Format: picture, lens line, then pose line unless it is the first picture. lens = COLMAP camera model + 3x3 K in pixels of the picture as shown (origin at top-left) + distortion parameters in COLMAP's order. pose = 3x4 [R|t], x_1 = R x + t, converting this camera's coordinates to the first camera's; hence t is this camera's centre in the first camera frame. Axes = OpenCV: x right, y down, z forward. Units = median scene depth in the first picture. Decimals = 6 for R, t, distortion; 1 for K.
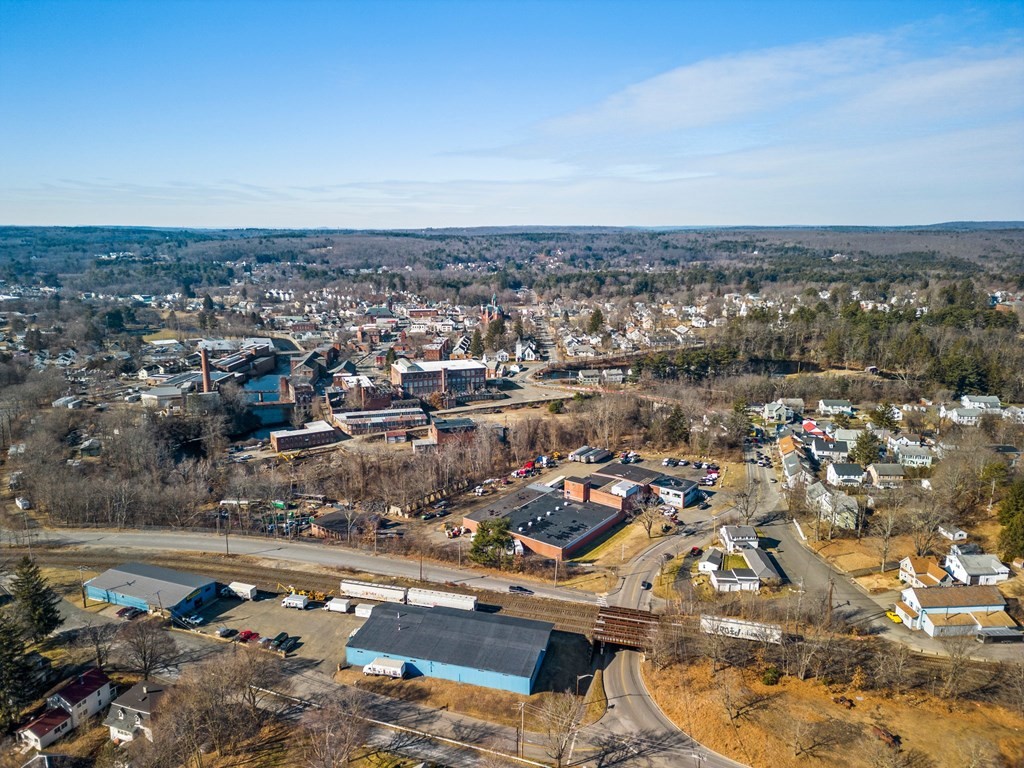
lens RADIAL K [[703.8, 0, 514.9], [0, 703.8, 386.1], [0, 0, 1]] dist [0.102505, -0.102499]
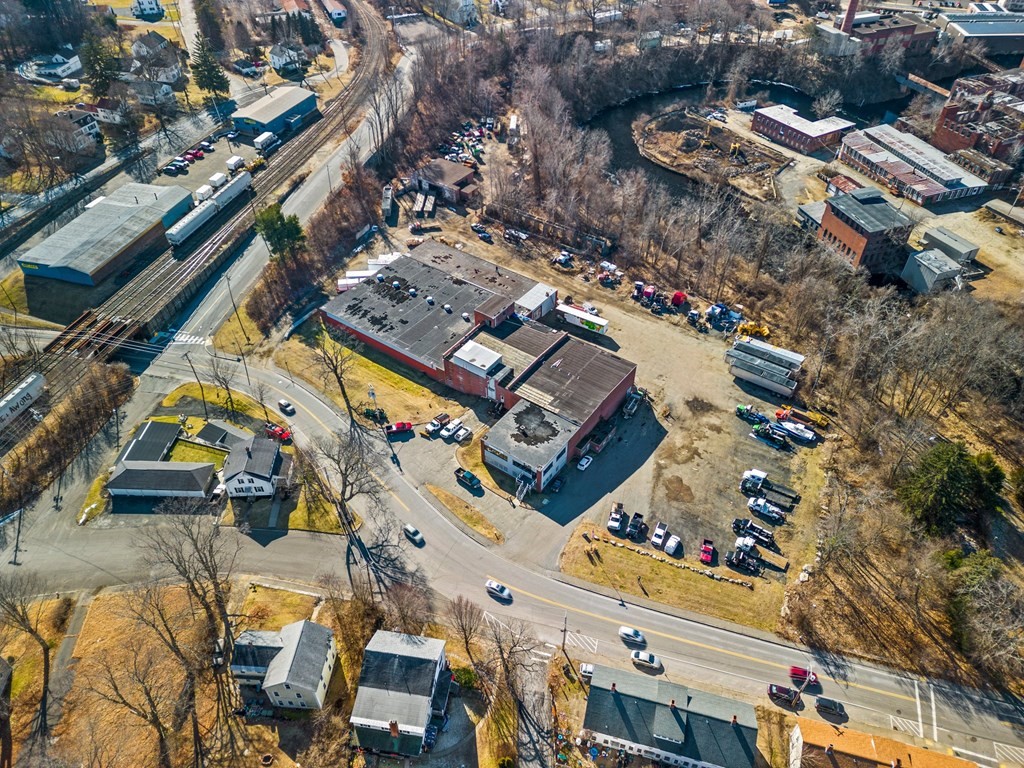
lens RADIAL K [[703.8, 0, 514.9], [0, 703.8, 386.1], [0, 0, 1]] dist [0.102505, -0.102499]
pose [[0.010106, 0.671005, -0.741384, 0.346454], [-0.214188, 0.725666, 0.653860, -0.128955], [0.976740, 0.152188, 0.151055, 0.546236]]
